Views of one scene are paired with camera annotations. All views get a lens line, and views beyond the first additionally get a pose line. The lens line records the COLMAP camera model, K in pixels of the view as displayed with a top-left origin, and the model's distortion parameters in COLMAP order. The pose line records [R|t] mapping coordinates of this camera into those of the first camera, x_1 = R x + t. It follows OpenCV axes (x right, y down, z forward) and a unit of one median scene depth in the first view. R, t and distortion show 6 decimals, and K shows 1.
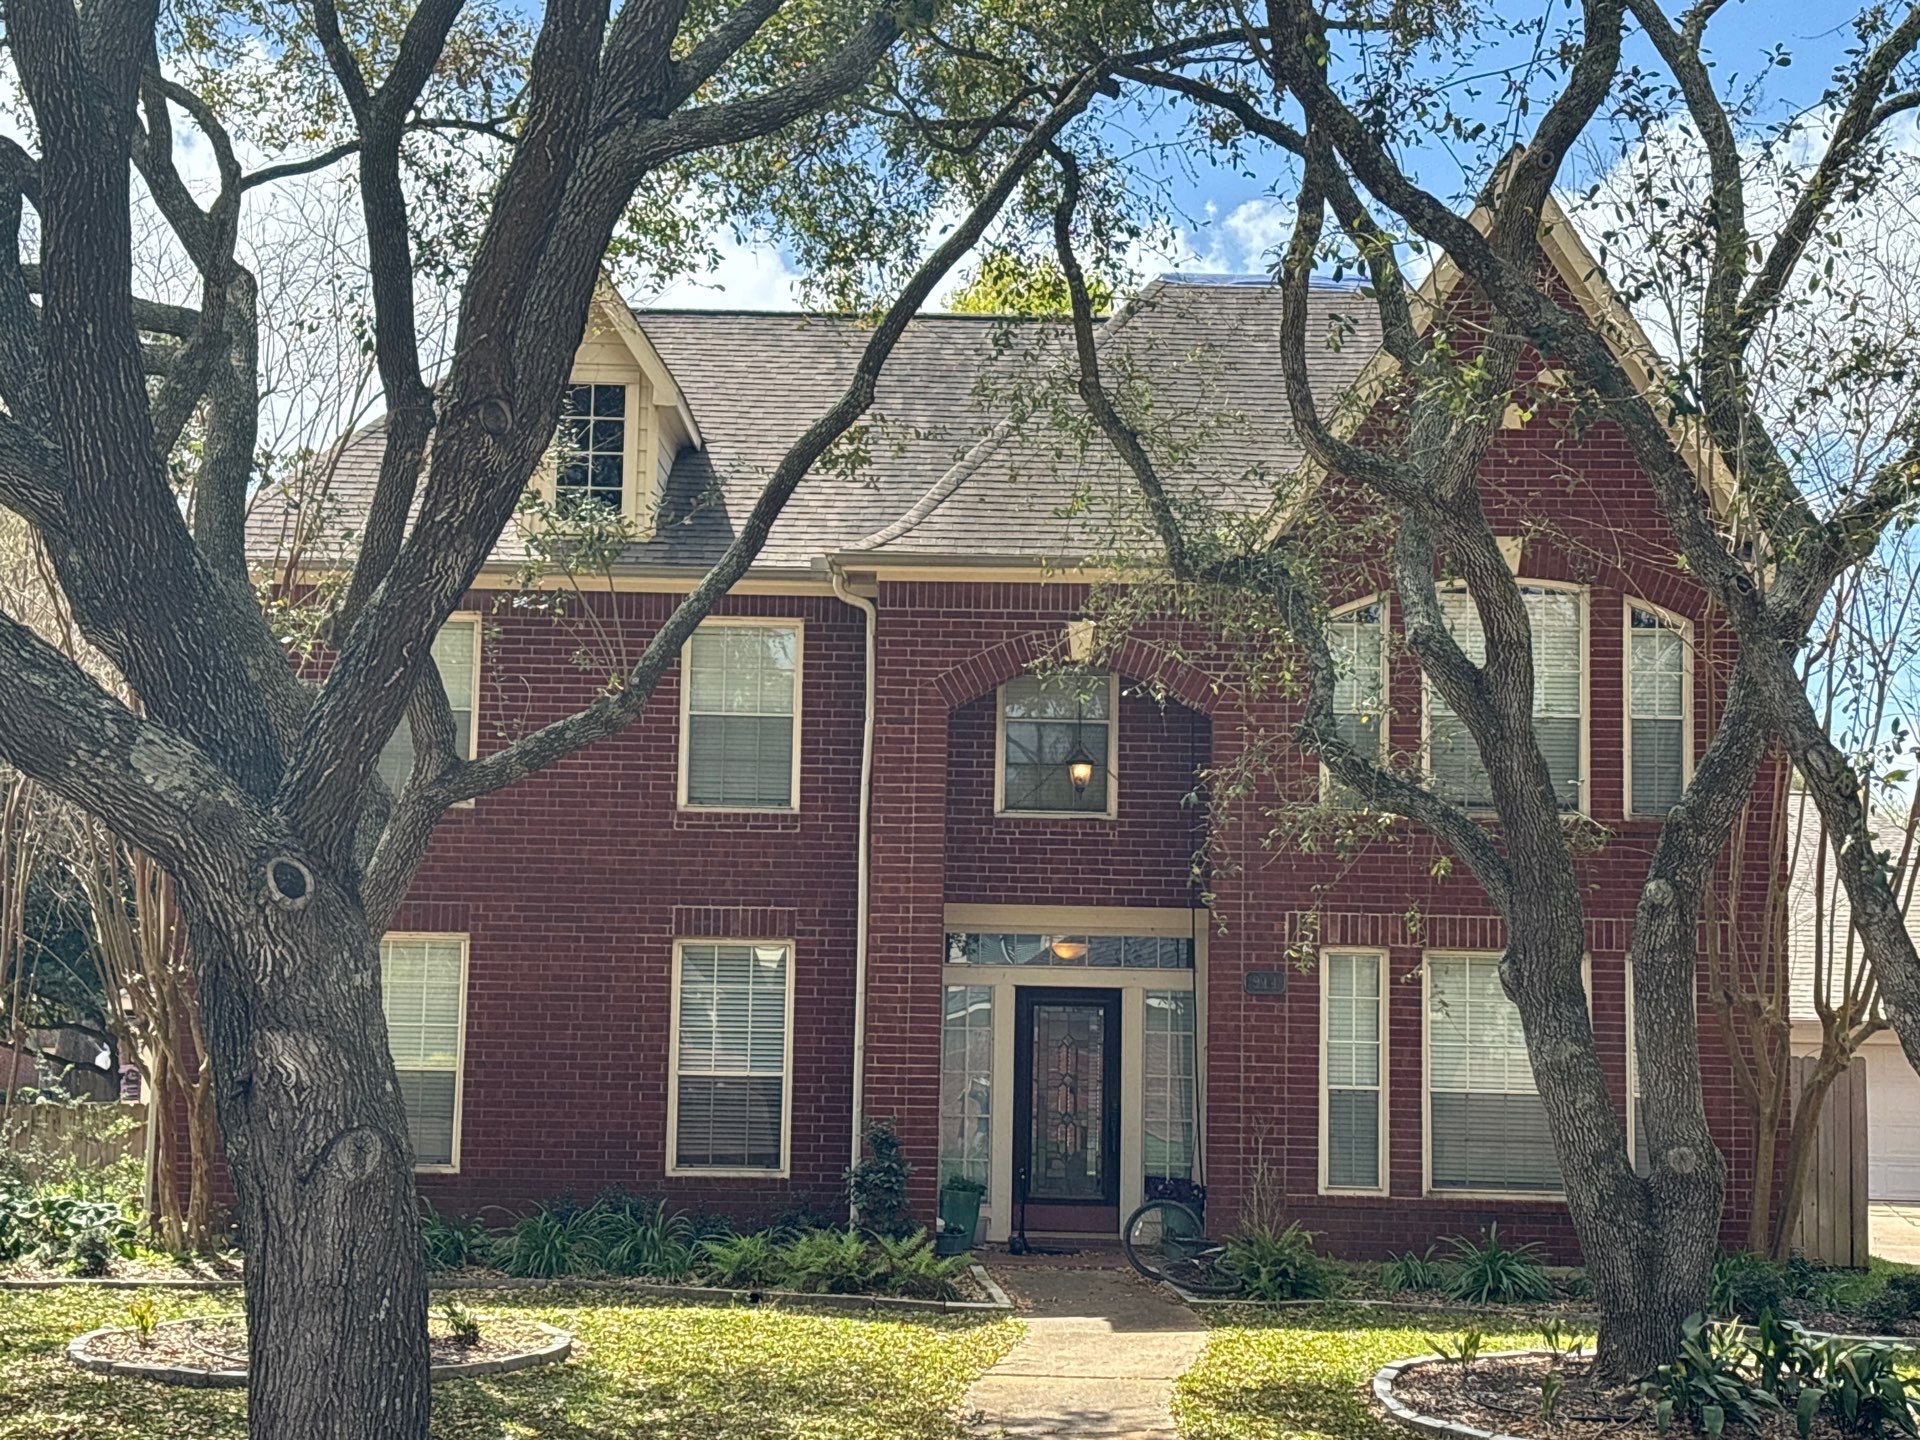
lens RADIAL K [[2948.0, 0, 960.7], [0, 2948.0, 734.8], [0, 0, 1]] dist [0.136045, 0.000000]
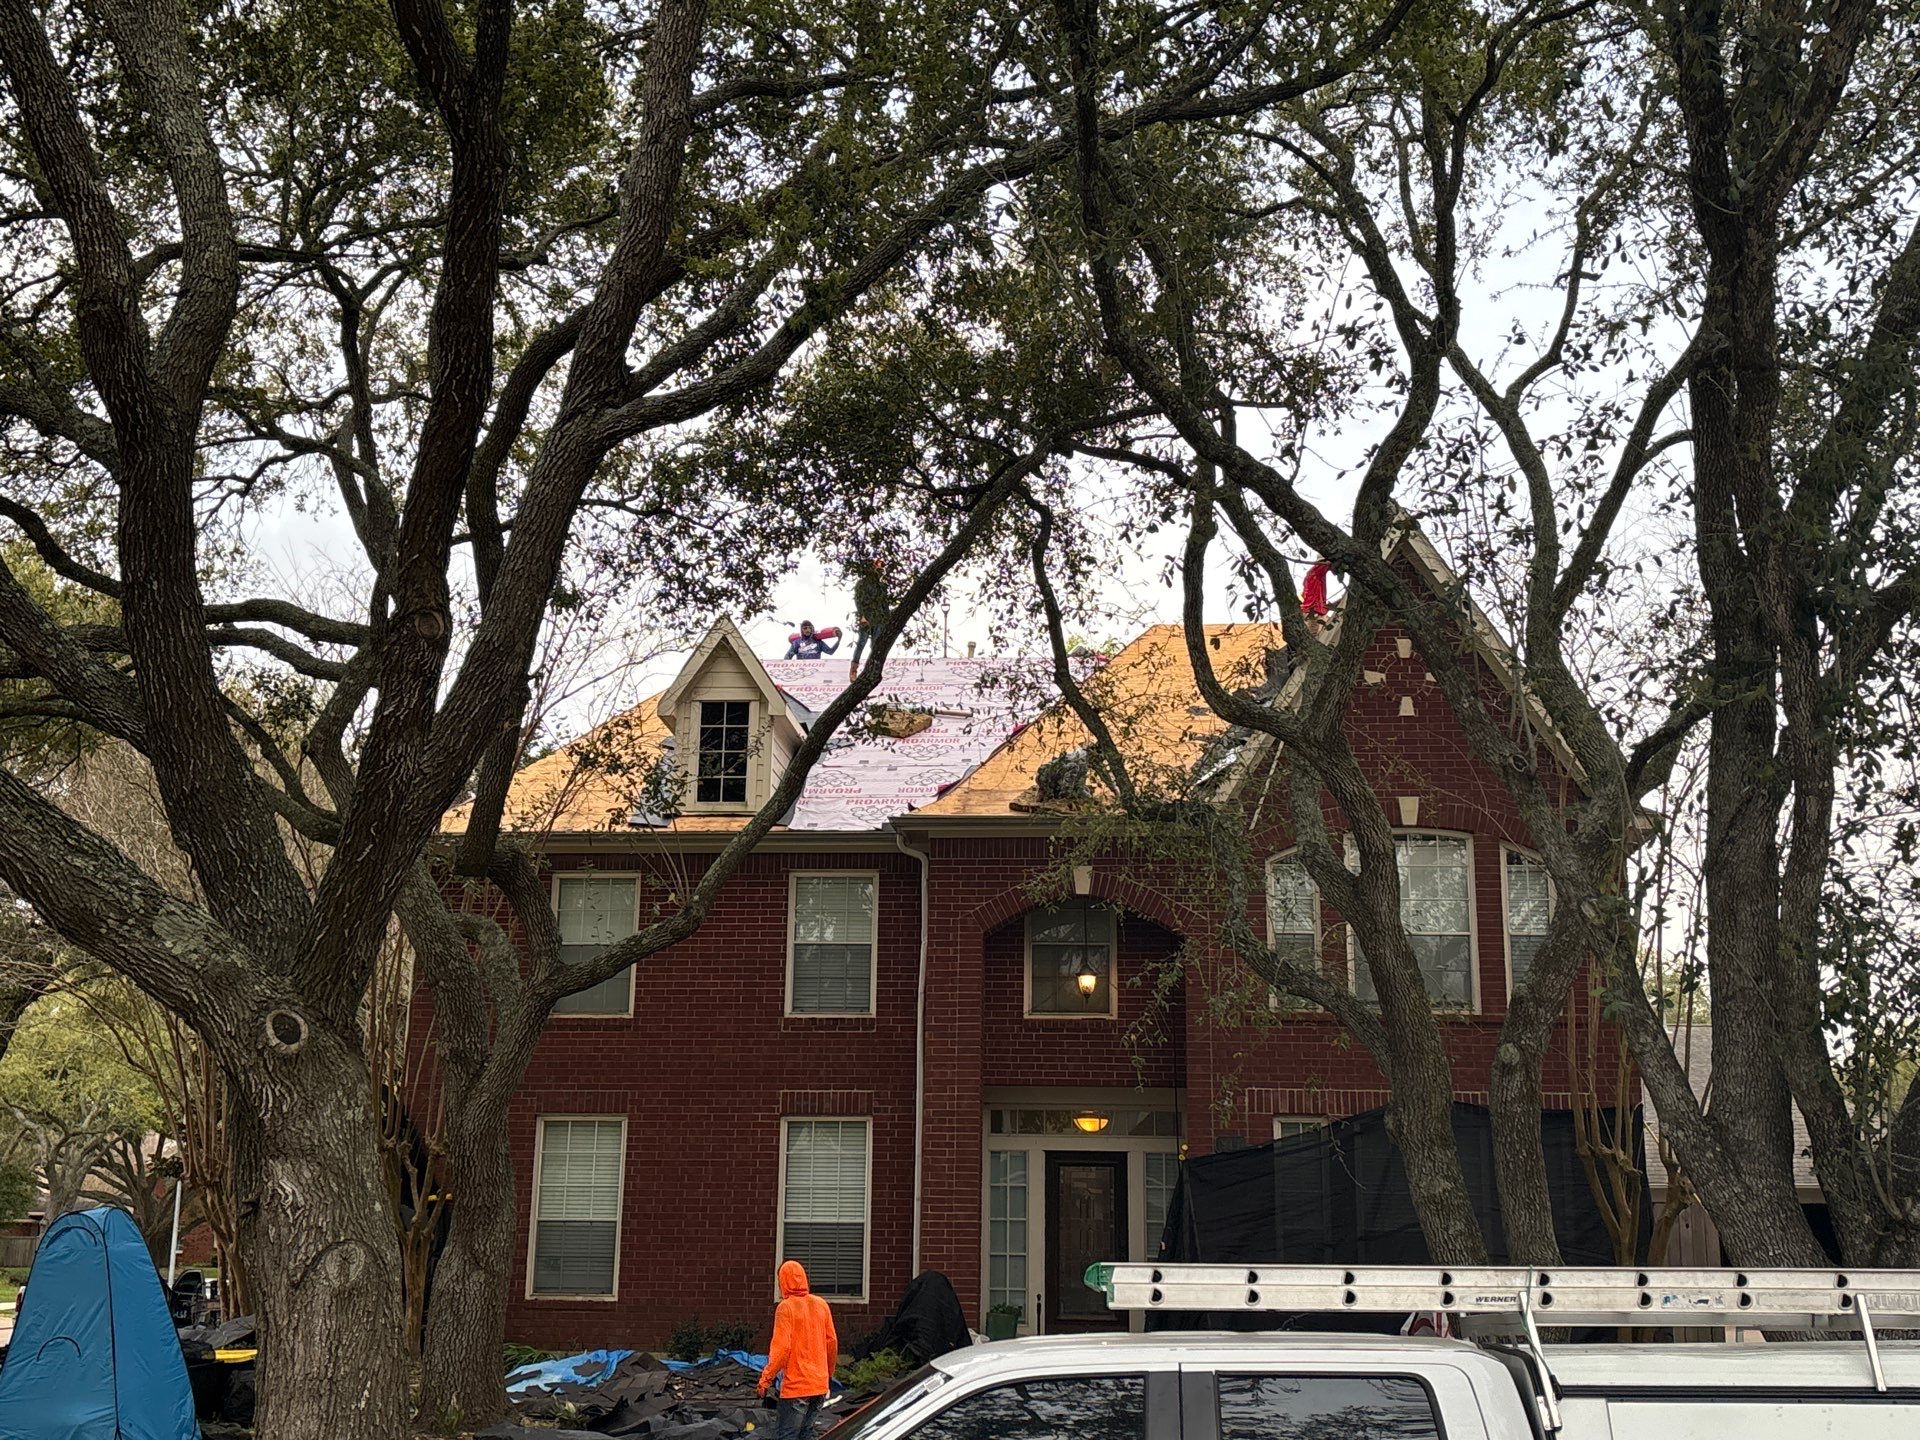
lens RADIAL K [[2029.1, 0, 959.0], [0, 2029.1, 721.4], [0, 0, 1]] dist [0.073214, 0.000000]
pose [[0.997181, -0.025043, -0.070731, 0.052298], [0.015144, 0.990432, -0.137169, 0.021519], [0.073490, 0.135711, 0.988019, 0.091373]]
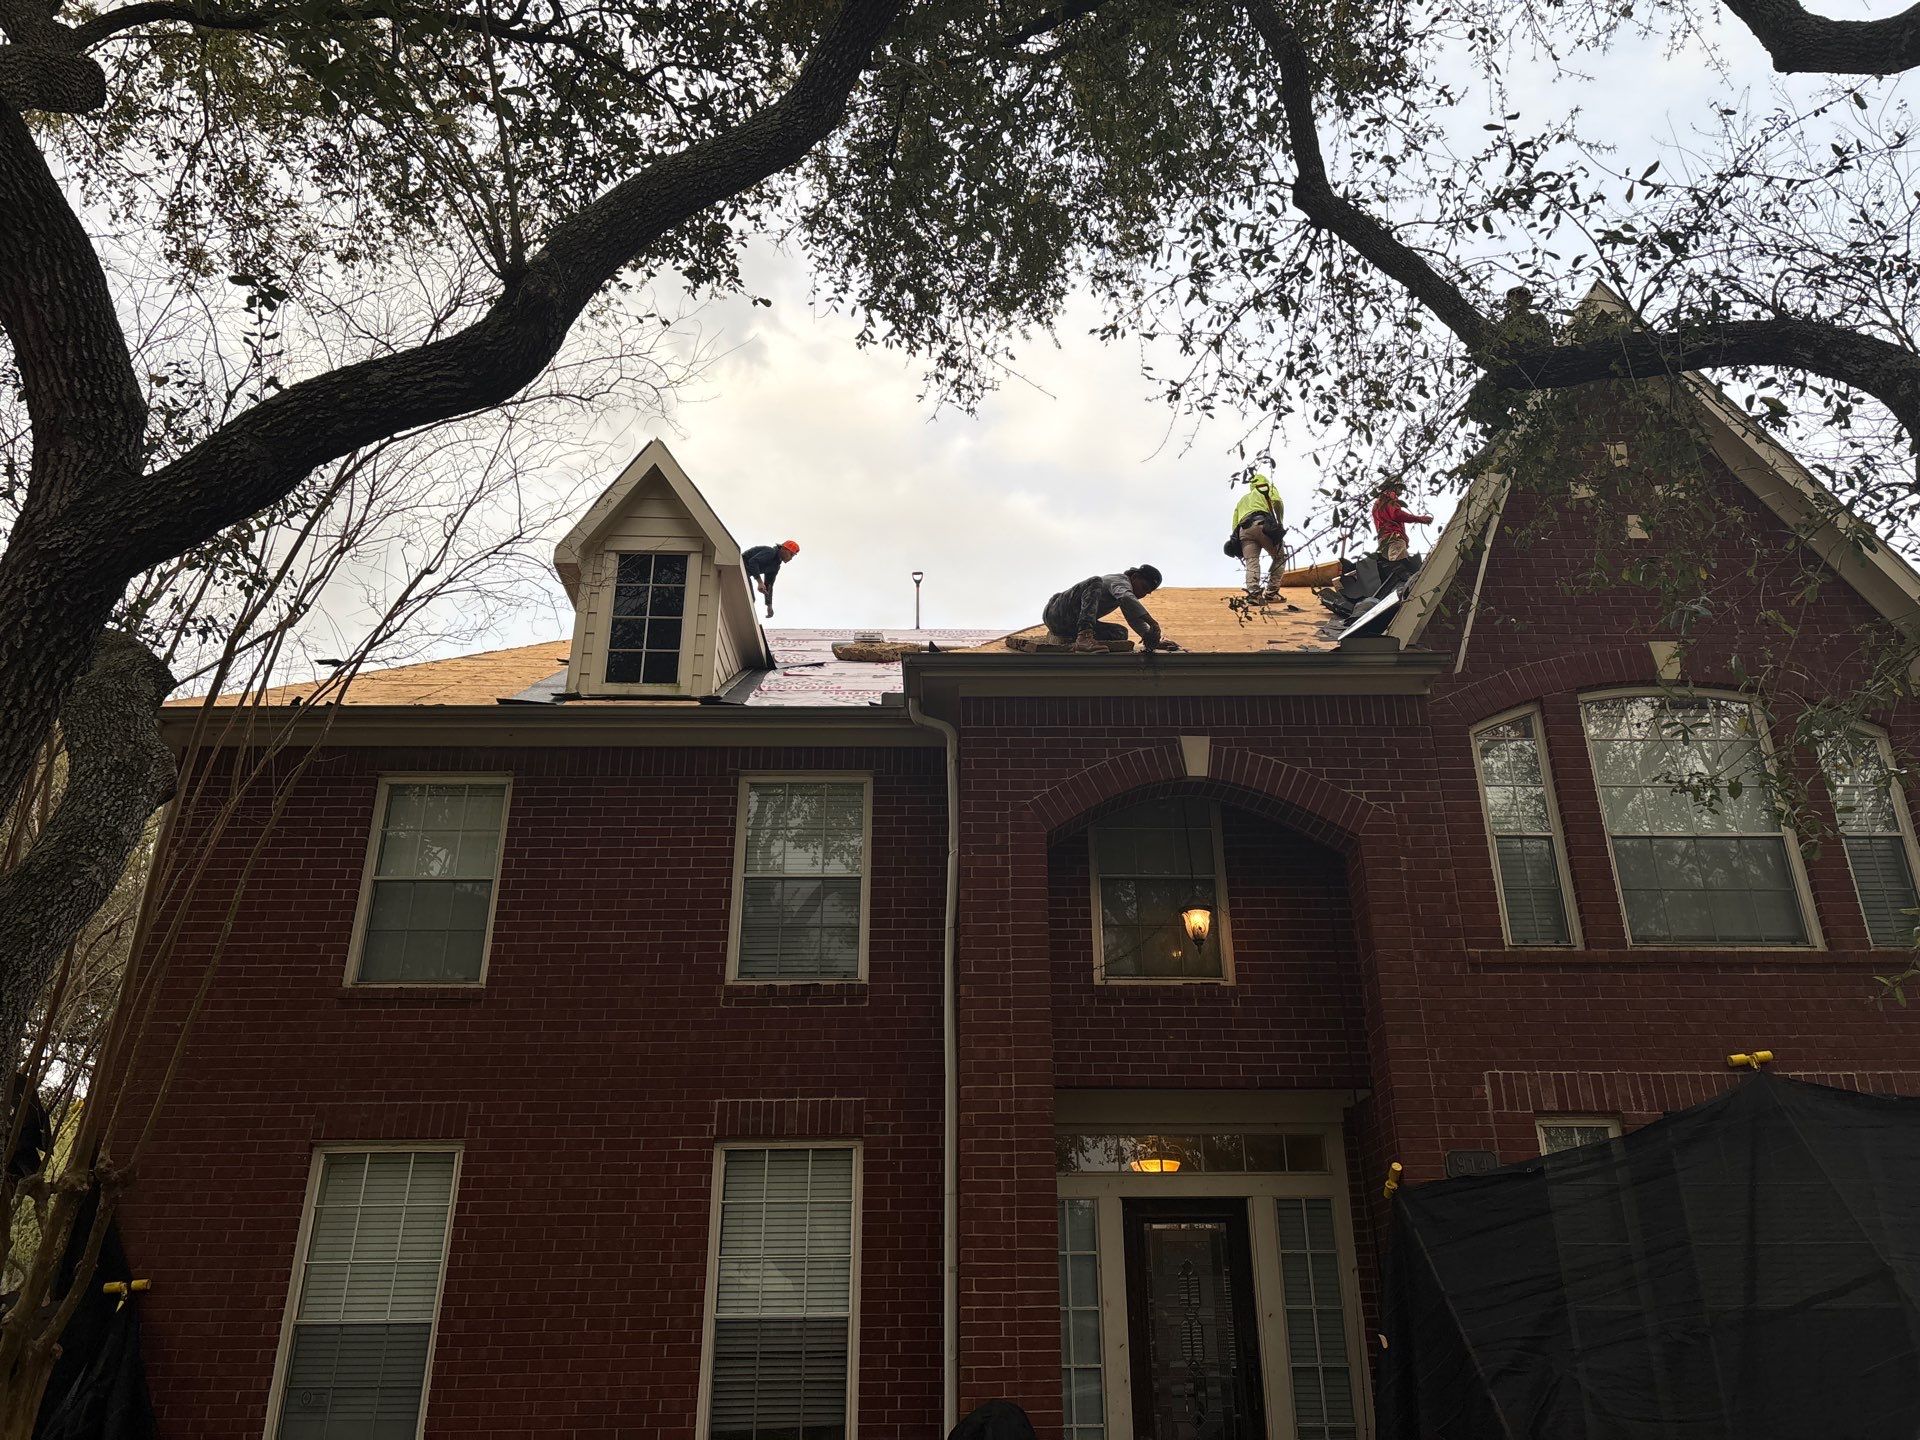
lens RADIAL K [[1456.9, 0, 962.2], [0, 1456.9, 707.2], [0, 0, 1]] dist [0.041560, -0.051434]
pose [[0.999103, -0.013002, 0.040290, -0.045162], [0.024719, 0.951764, -0.305833, 0.083771], [-0.034370, 0.306555, 0.951232, 0.597225]]
